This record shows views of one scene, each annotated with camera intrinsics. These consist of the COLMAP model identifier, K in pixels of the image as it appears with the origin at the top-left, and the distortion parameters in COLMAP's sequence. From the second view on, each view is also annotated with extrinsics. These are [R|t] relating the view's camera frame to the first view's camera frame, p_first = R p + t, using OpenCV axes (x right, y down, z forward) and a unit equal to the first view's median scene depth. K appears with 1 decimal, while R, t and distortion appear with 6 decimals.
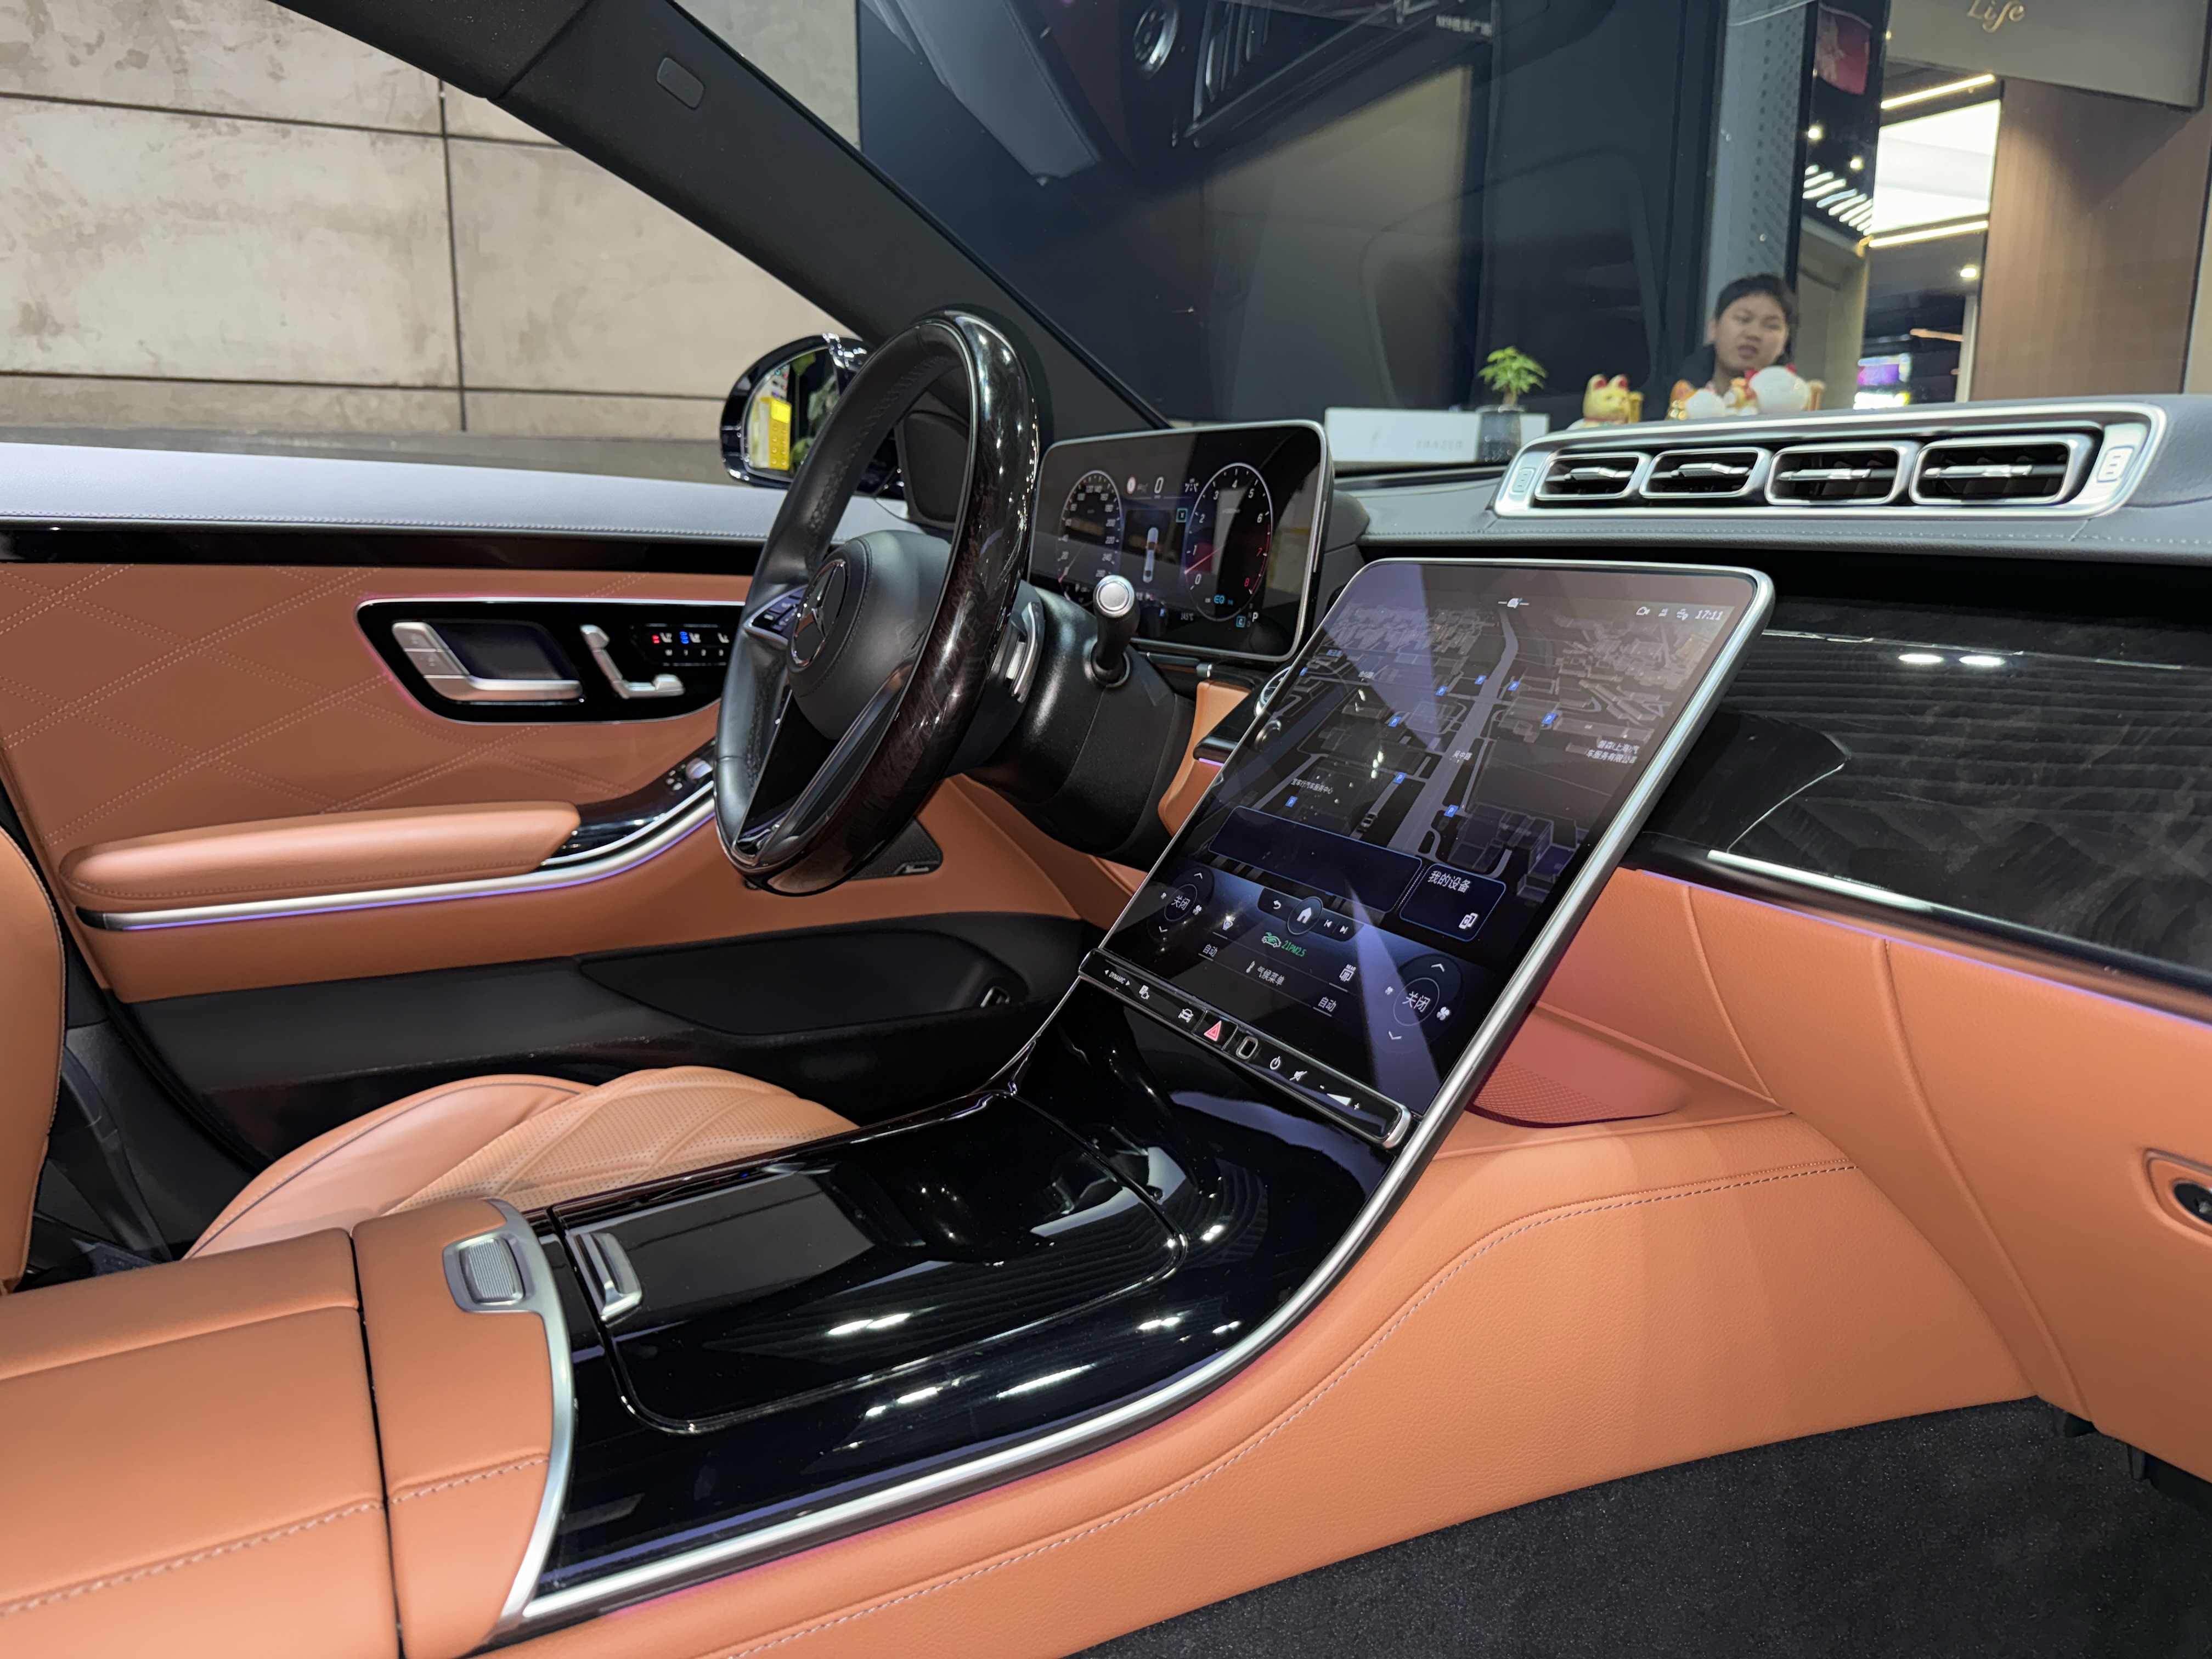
lens RADIAL K [[1546.2, 0, 1100.9], [0, 1546.2, 823.0], [0, 0, 1]] dist [0.107944, -0.191619]
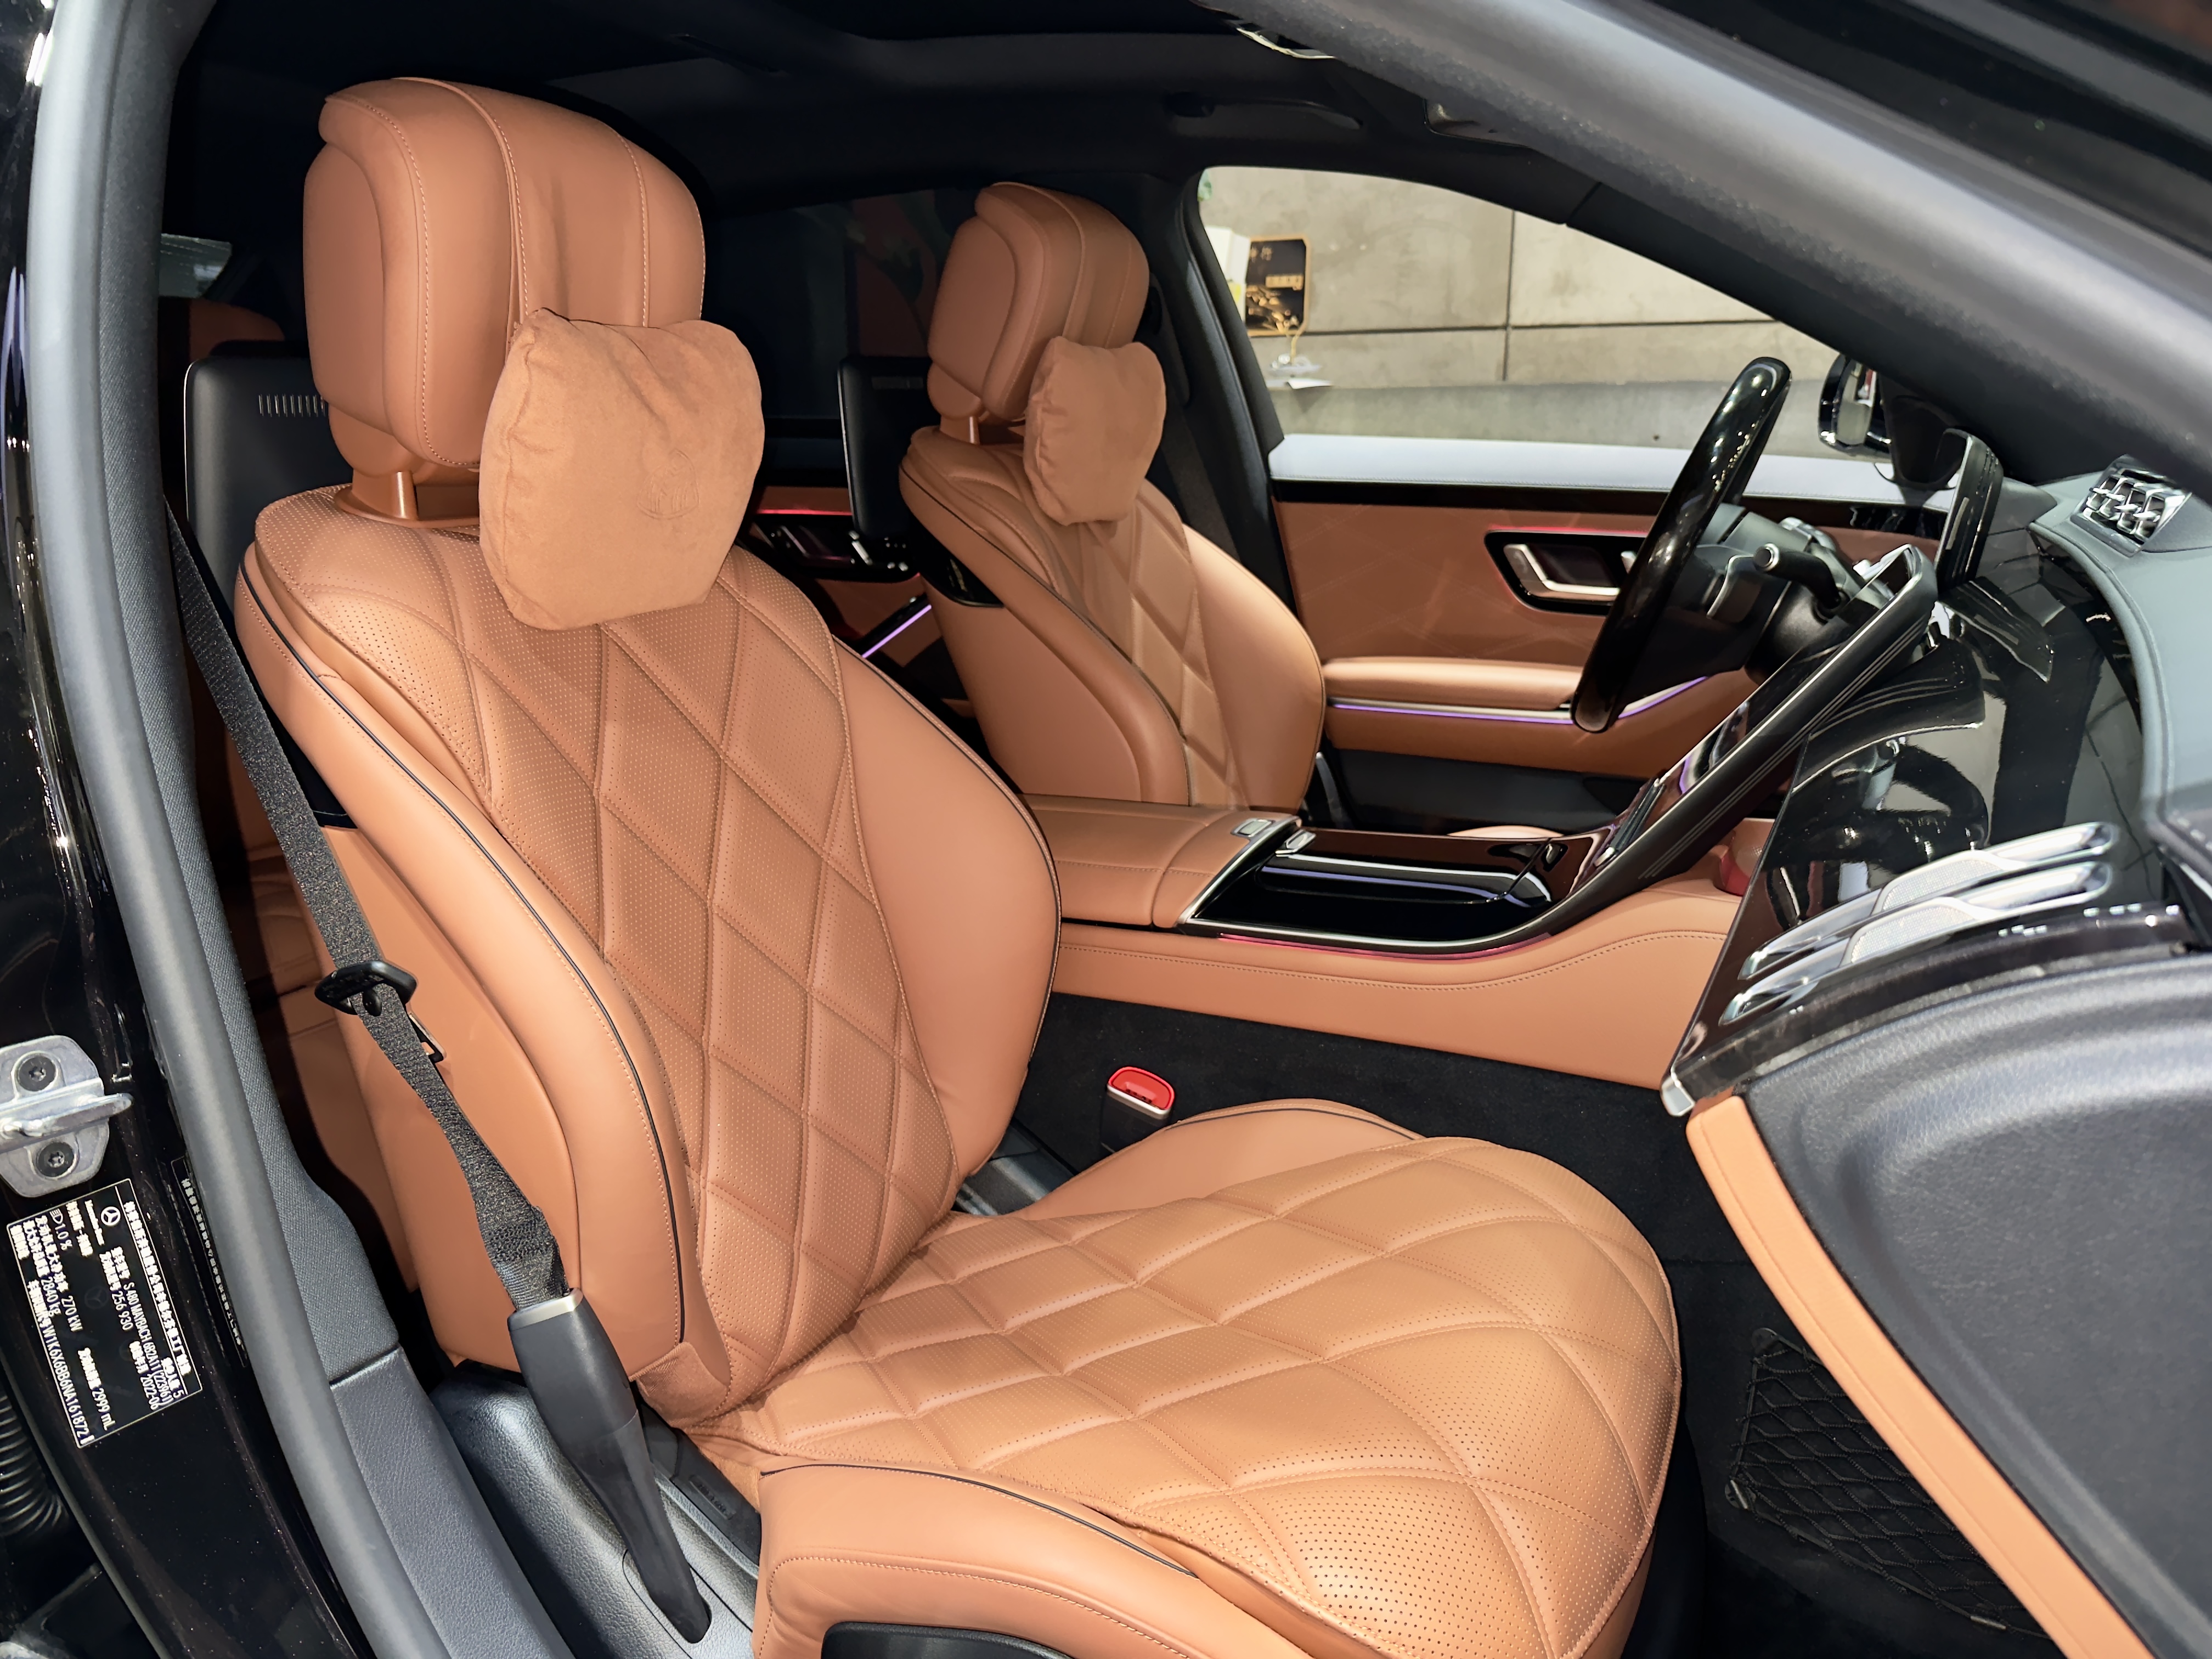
lens RADIAL K [[1546.2, 0, 1100.9], [0, 1546.2, 823.0], [0, 0, 1]] dist [0.107944, -0.191619]
pose [[0.593510, 0.194244, -0.781035, 0.918818], [-0.139202, 0.980588, 0.138093, -0.017161], [0.792697, 0.026762, 0.609028, -0.453837]]
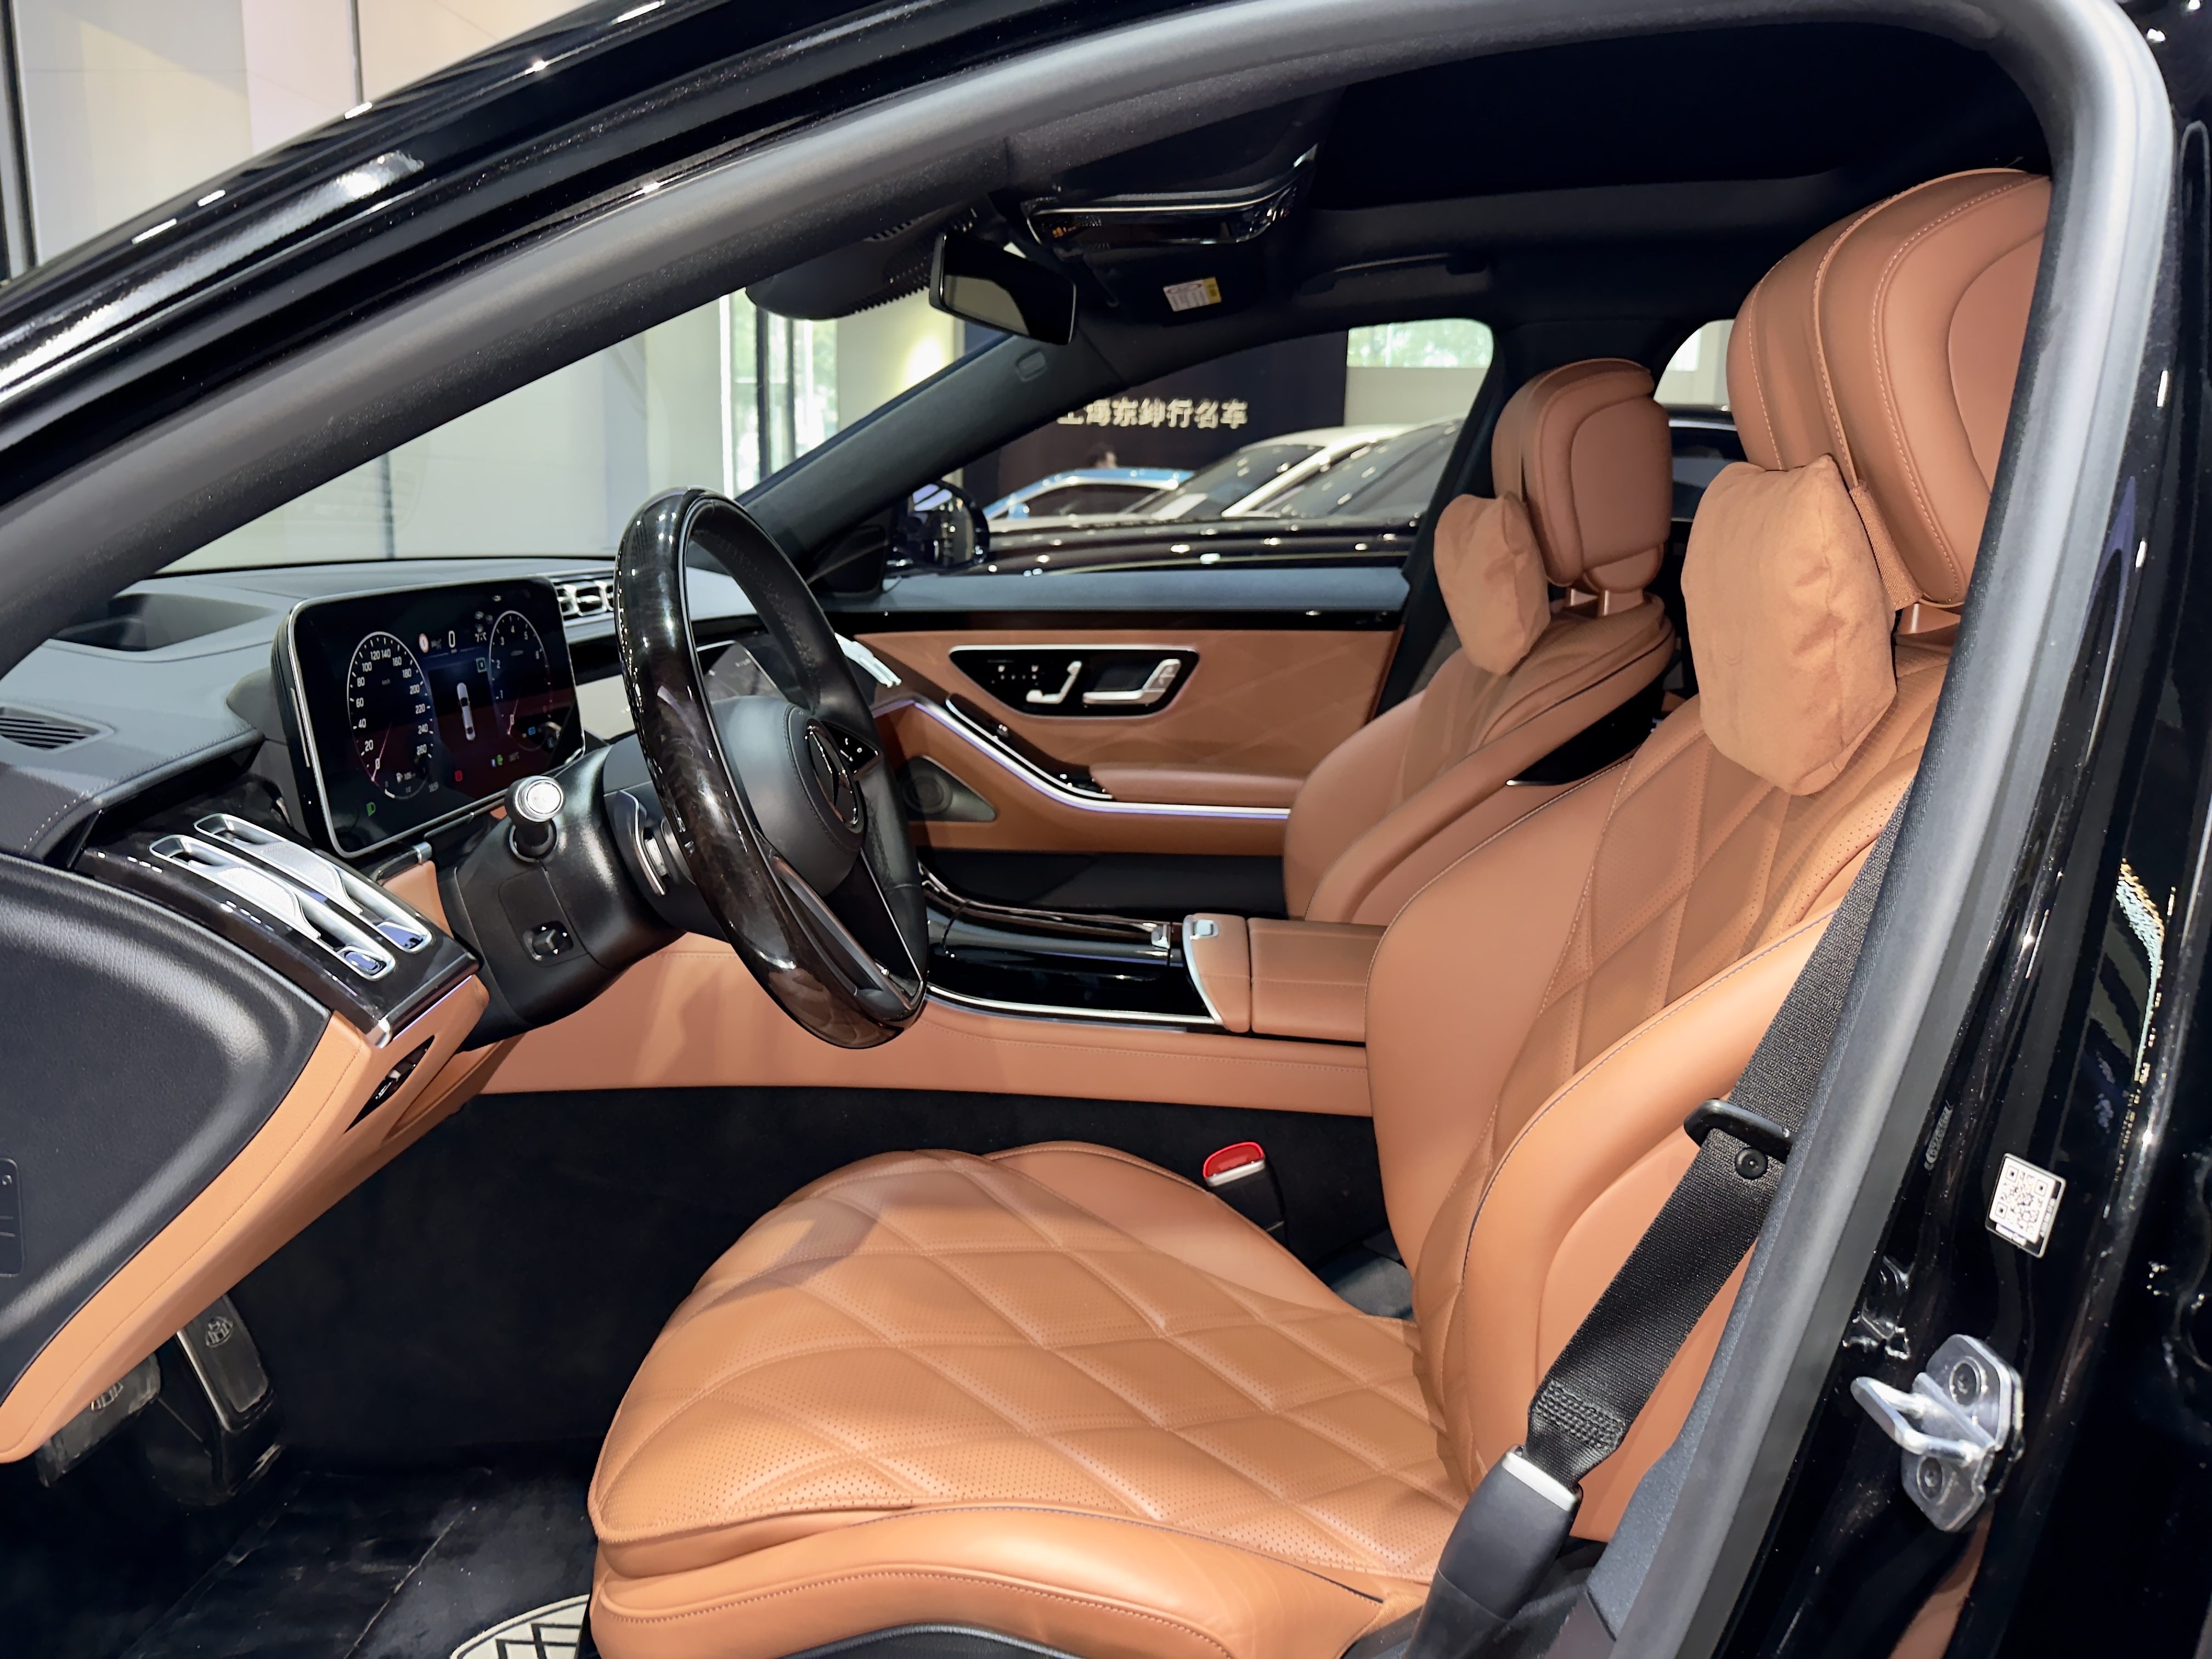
lens RADIAL K [[1546.2, 0, 1100.9], [0, 1546.2, 823.0], [0, 0, 1]] dist [0.107944, -0.191619]
pose [[-0.857048, -0.125809, 0.499641, -1.037545], [0.070379, 0.932056, 0.355414, -0.560343], [-0.510407, 0.339771, -0.789962, 2.101406]]
